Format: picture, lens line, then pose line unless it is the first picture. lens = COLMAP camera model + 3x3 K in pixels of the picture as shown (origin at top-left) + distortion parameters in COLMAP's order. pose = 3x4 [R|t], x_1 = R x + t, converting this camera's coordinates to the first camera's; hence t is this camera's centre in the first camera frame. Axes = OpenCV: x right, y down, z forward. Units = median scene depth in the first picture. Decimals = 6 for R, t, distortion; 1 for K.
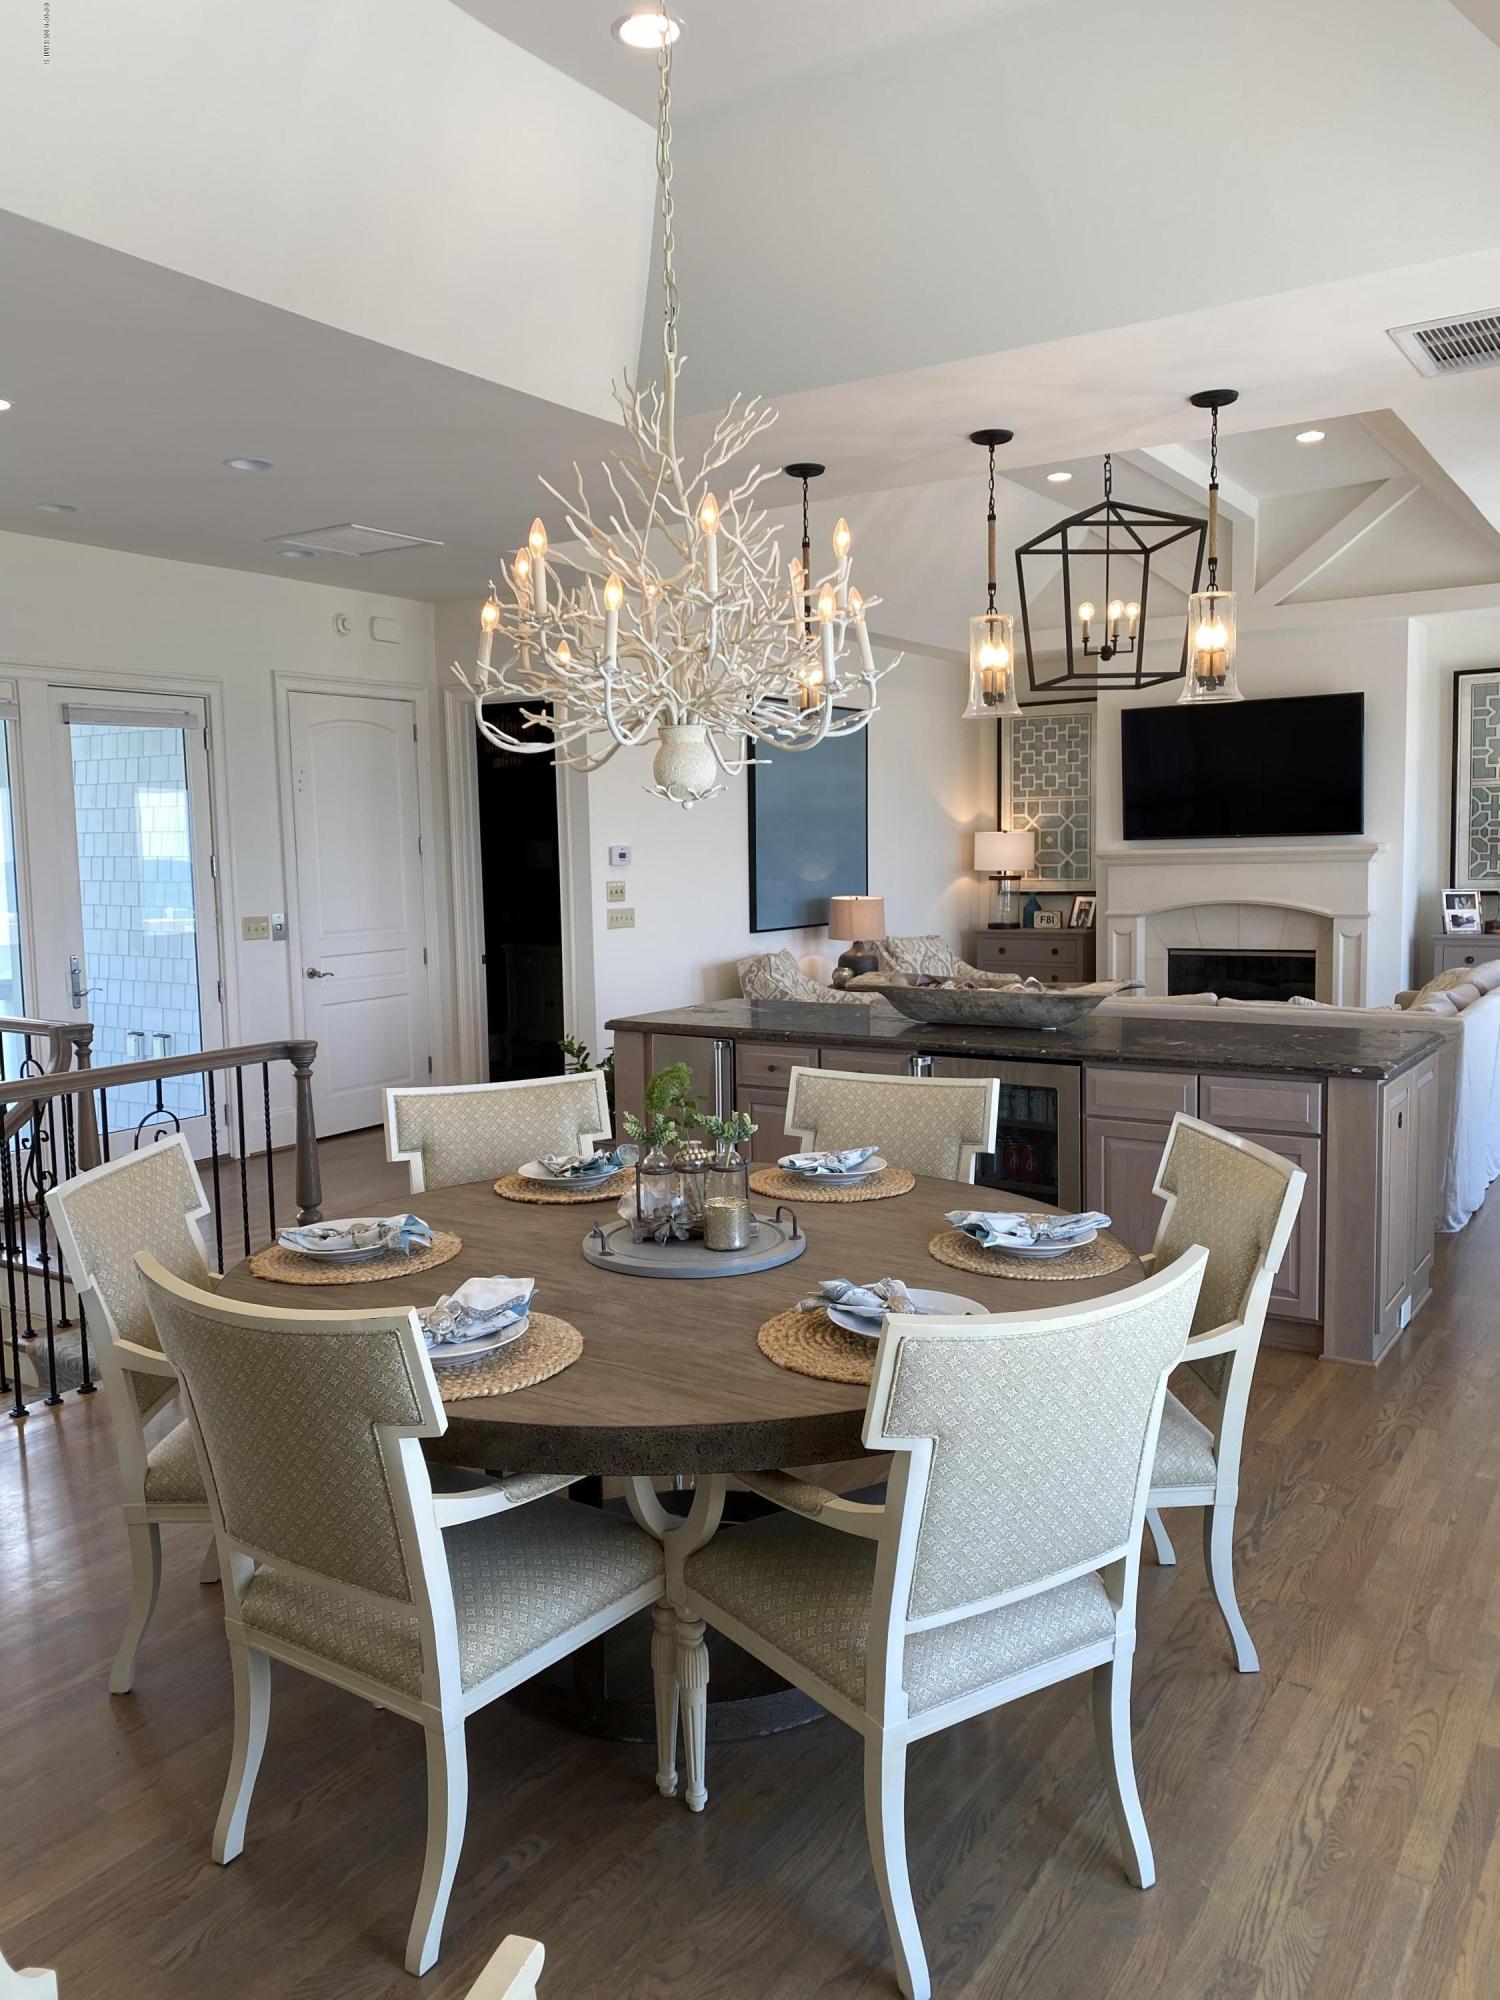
lens RADIAL K [[1485.6, 0, 750.0], [0, 1485.6, 1000.0], [0, 0, 1]] dist [-0.005022, -0.001418]
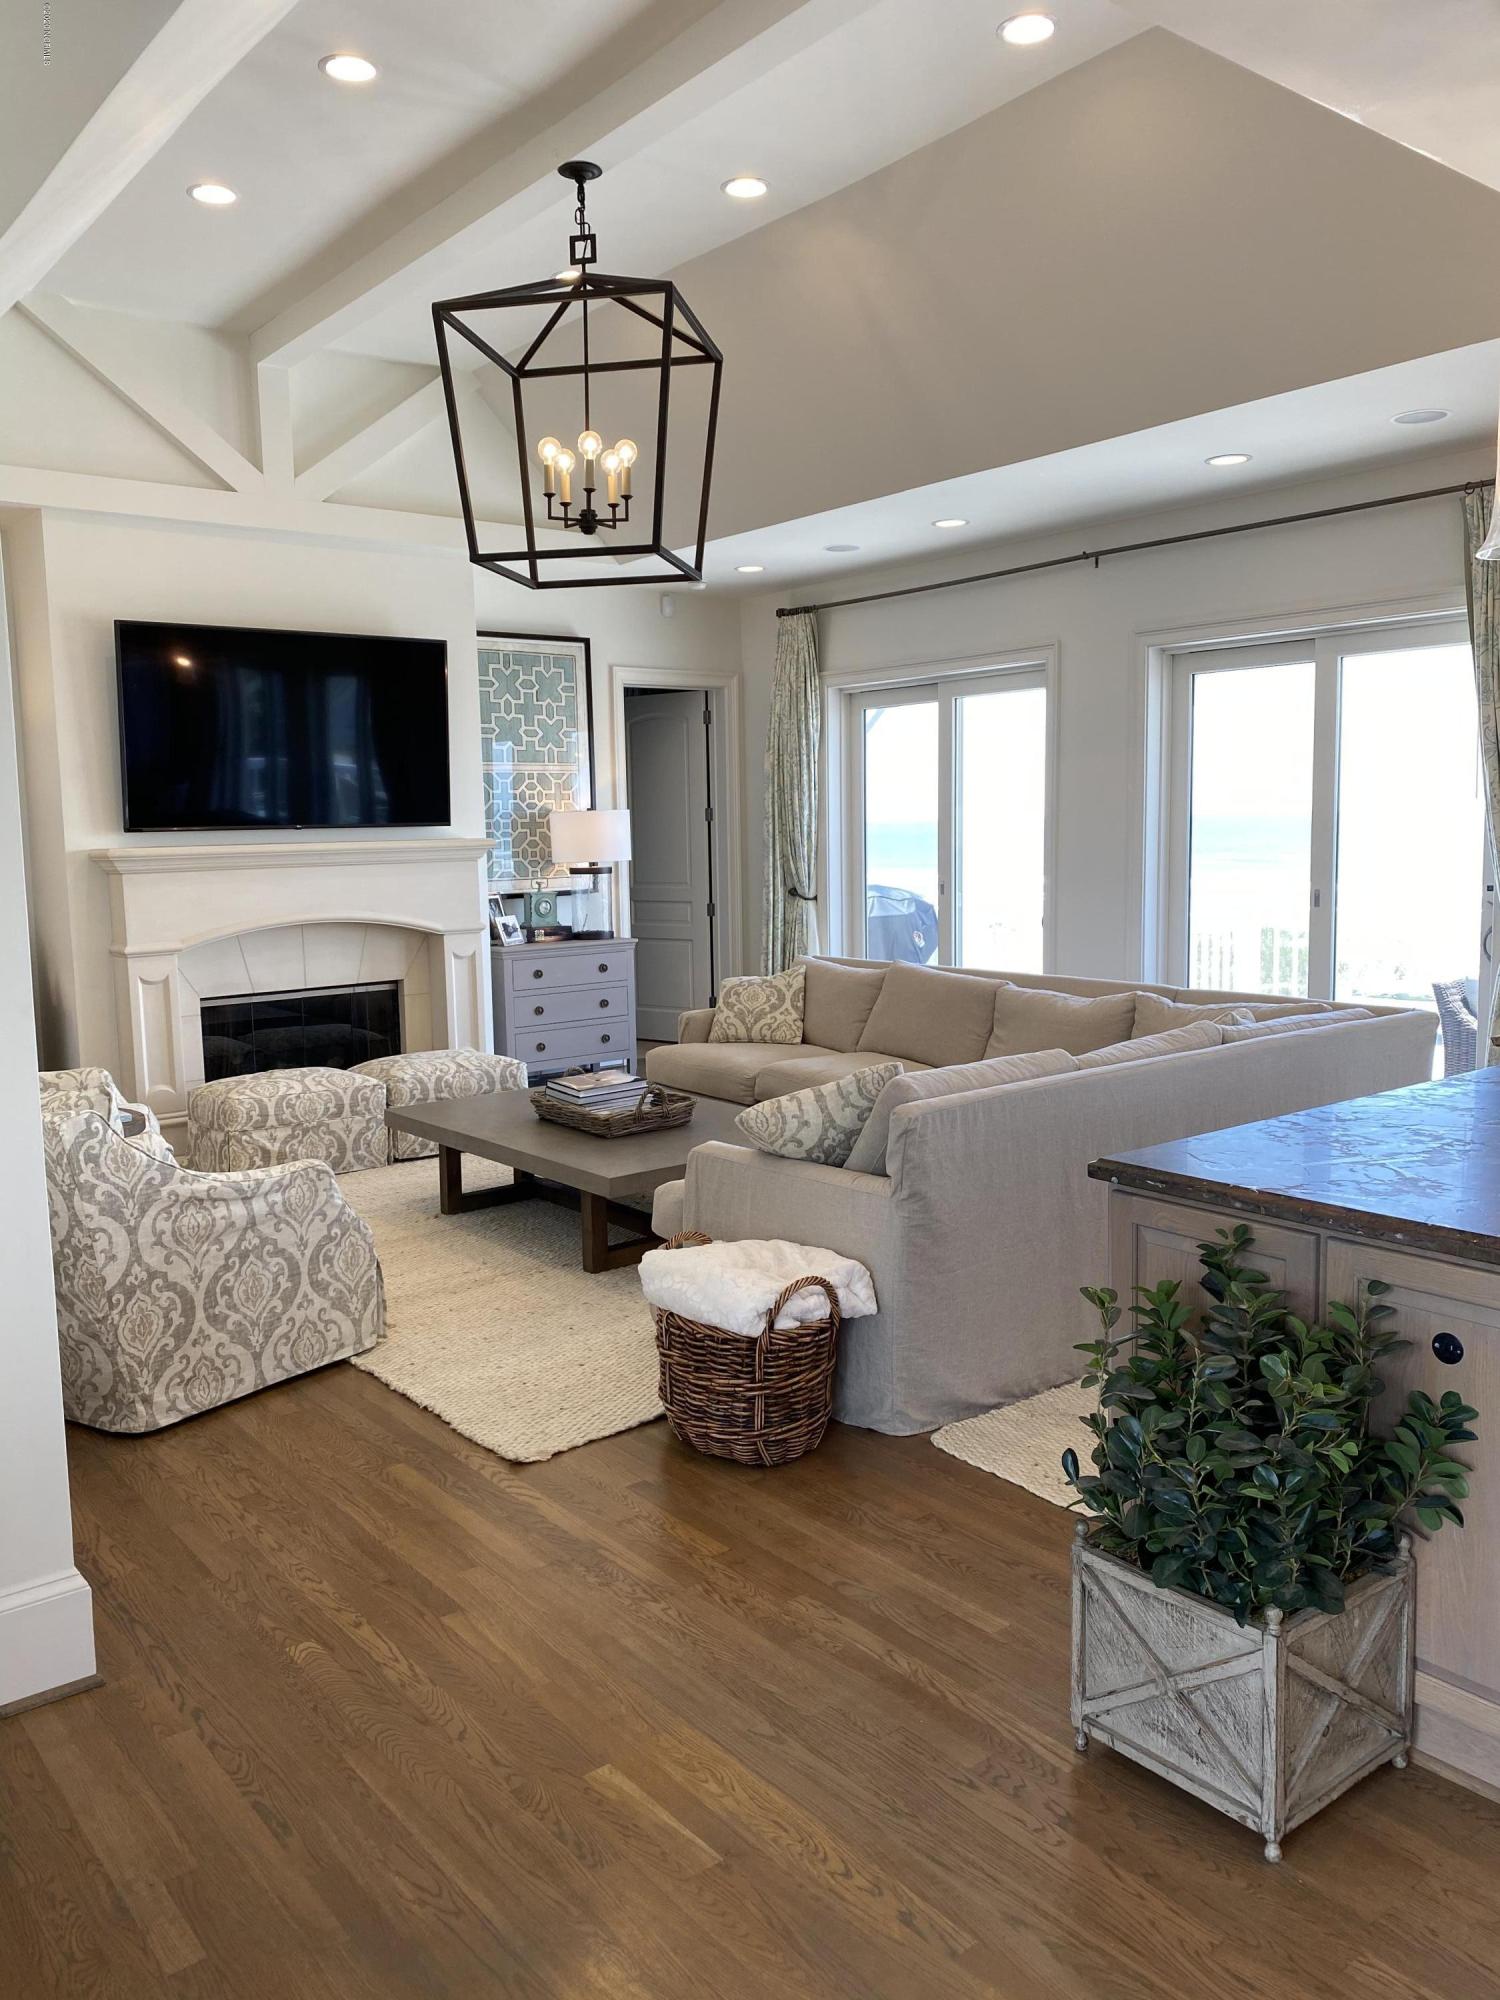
lens RADIAL K [[1485.6, 0, 750.0], [0, 1485.6, 1000.0], [0, 0, 1]] dist [-0.005022, -0.001418]
pose [[0.291385, -0.096371, 0.951739, -0.284441], [0.112662, 0.991446, 0.065899, -0.053398], [-0.949949, 0.088023, 0.299749, 0.614966]]
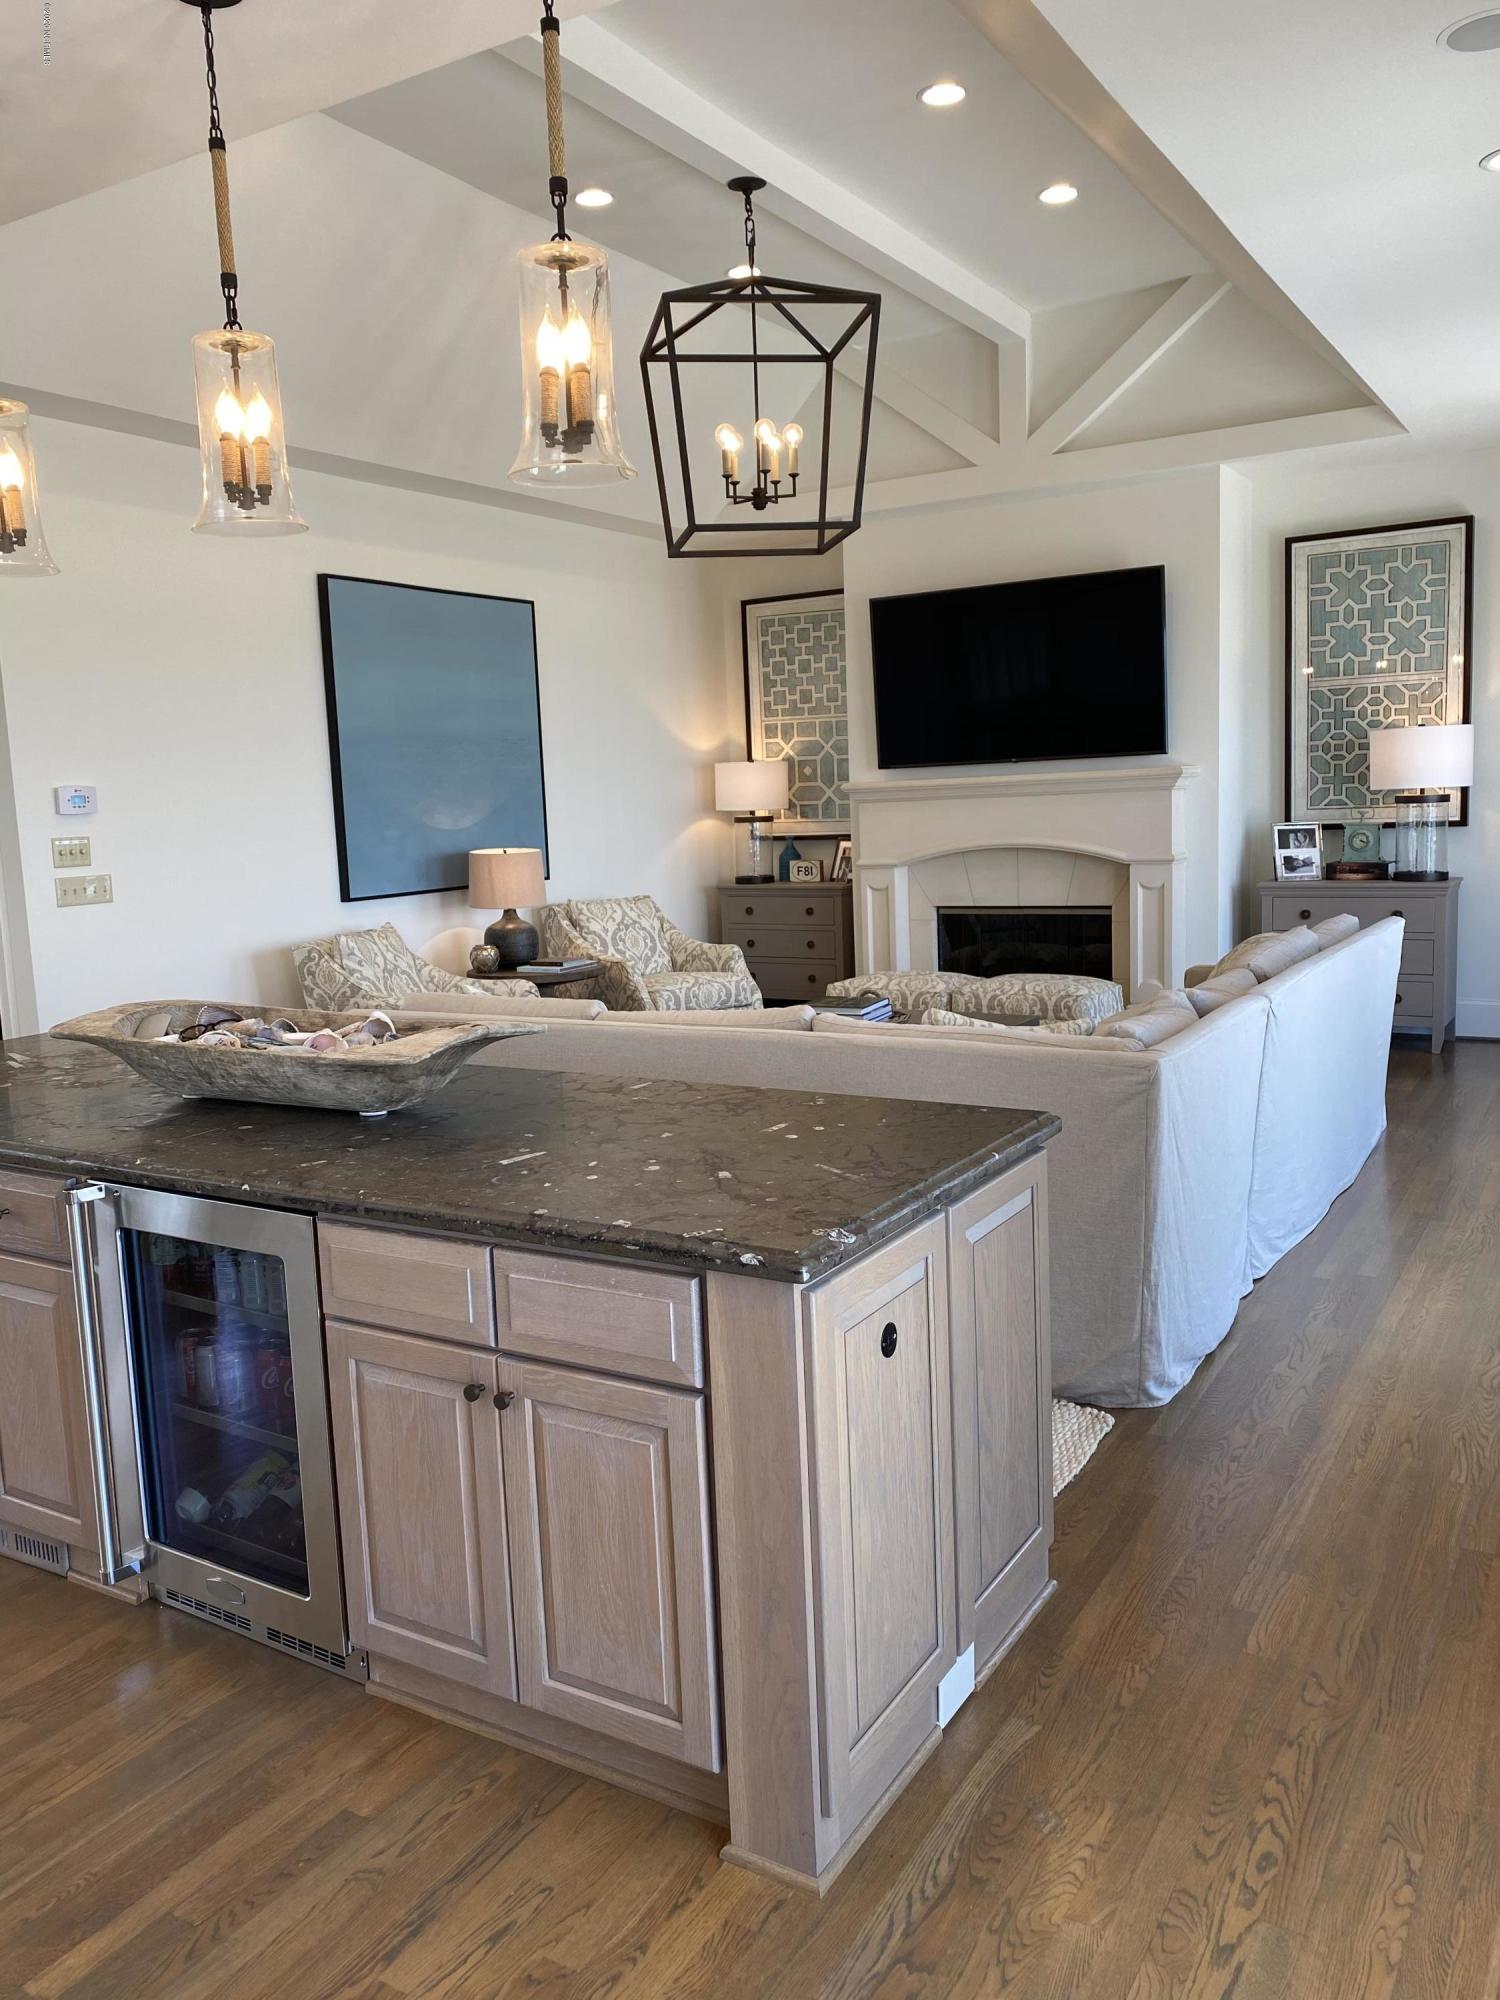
lens RADIAL K [[1498.9, 0, 773.9], [0, 1498.9, 993.7], [0, 0, 1]] dist [0.076030, -0.155353]
pose [[0.998171, -0.026219, 0.054477, 0.160991], [0.024316, 0.999081, 0.035306, -0.019839], [-0.055353, -0.033917, 0.997891, 0.224457]]
